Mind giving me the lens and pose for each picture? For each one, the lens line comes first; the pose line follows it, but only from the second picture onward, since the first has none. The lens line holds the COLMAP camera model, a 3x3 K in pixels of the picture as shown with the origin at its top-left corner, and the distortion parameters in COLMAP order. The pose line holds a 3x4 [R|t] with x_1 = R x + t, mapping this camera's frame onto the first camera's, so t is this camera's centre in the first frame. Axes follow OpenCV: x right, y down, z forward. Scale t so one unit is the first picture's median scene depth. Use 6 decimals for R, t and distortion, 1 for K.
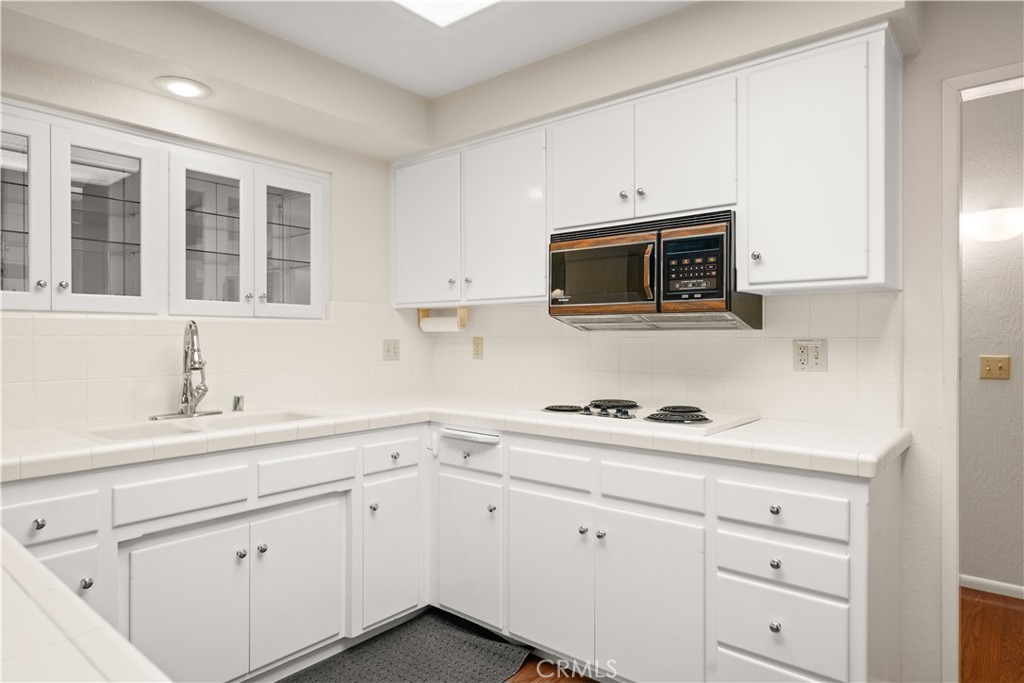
lens RADIAL K [[610.1, 0, 511.8], [0, 610.1, 338.6], [0, 0, 1]] dist [0.002744, 0.000729]
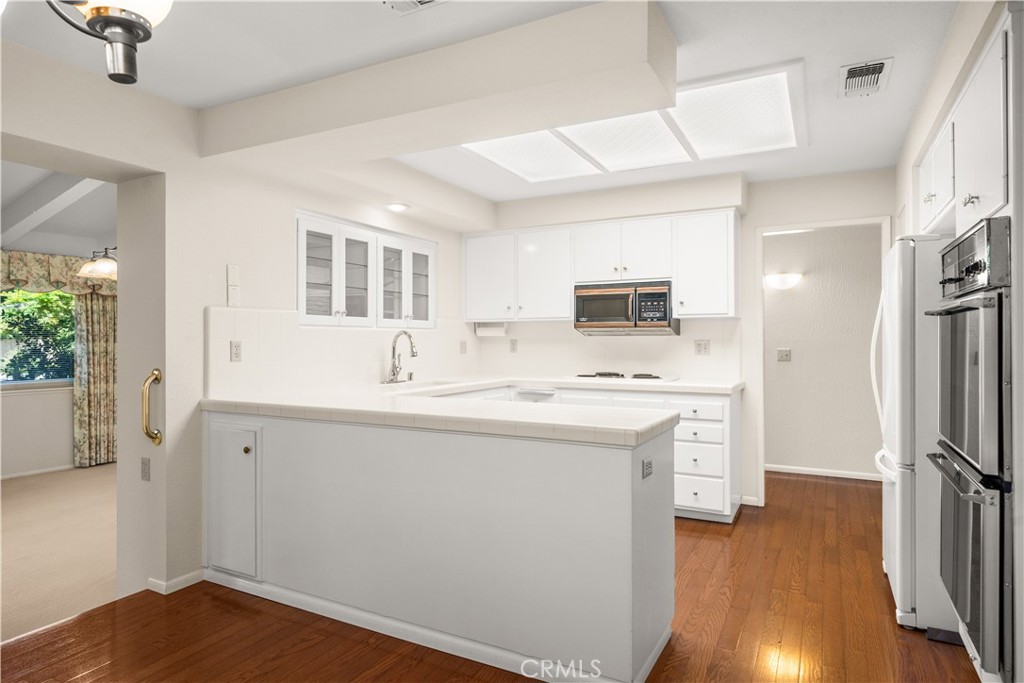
lens RADIAL K [[598.1, 0, 512.0], [0, 598.1, 341.5], [0, 0, 1]] dist [-0.005766, -0.001269]
pose [[0.975566, -0.001613, 0.219702, -0.603068], [0.001822, 0.999998, -0.000749, 0.005836], [-0.219700, 0.001131, 0.975567, -0.872979]]
